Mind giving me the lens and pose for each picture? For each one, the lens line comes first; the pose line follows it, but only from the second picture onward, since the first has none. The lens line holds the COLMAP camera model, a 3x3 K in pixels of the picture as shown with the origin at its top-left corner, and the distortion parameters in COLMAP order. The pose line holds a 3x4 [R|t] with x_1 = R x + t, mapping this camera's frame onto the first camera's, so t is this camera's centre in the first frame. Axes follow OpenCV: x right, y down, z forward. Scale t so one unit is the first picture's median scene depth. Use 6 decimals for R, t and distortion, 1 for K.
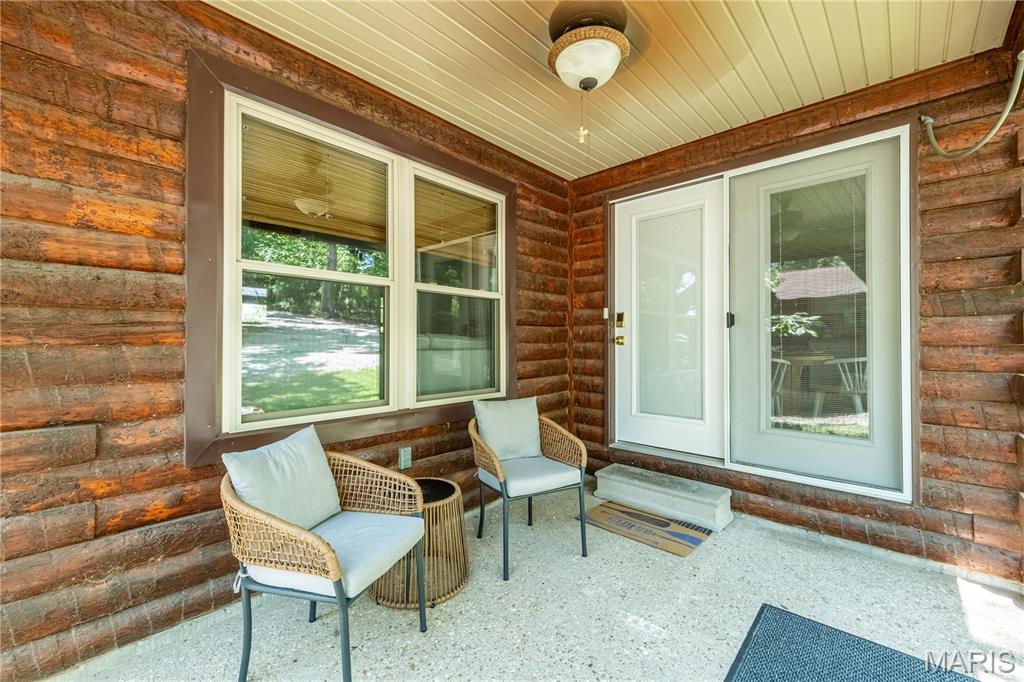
lens RADIAL K [[434.8, 0, 510.5], [0, 434.8, 339.3], [0, 0, 1]] dist [-0.004776, -0.000700]
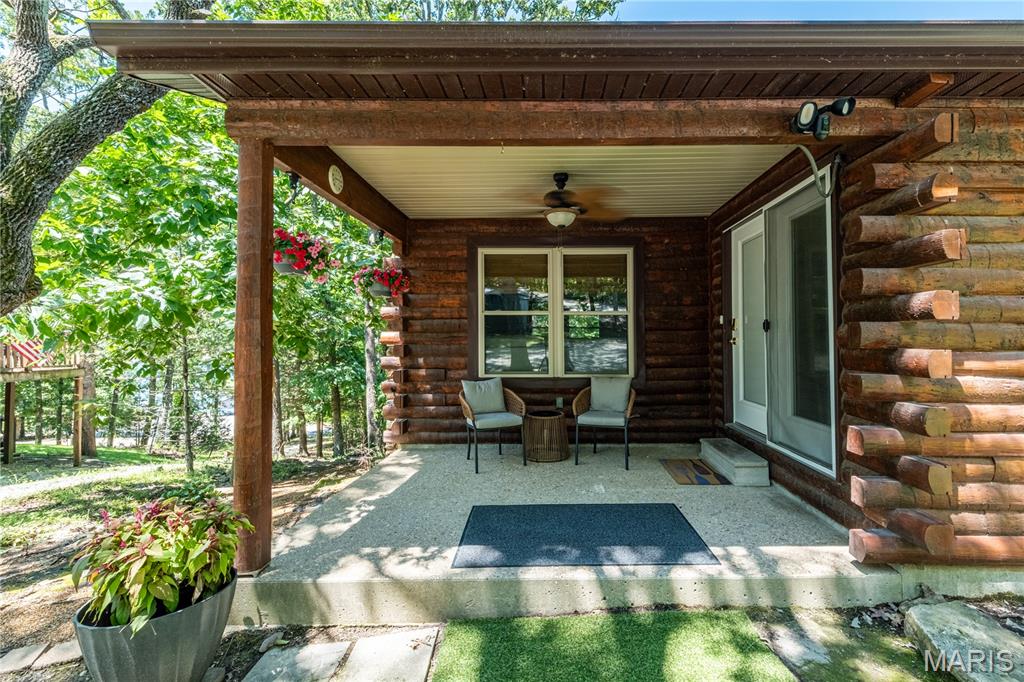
lens RADIAL K [[434.8, 0, 513.0], [0, 434.8, 339.7], [0, 0, 1]] dist [-0.004776, -0.000700]
pose [[0.633434, -0.003691, -0.773788, 1.340926], [0.009925, 0.999945, 0.003355, -0.019181], [0.773733, -0.009805, 0.633436, -0.458933]]
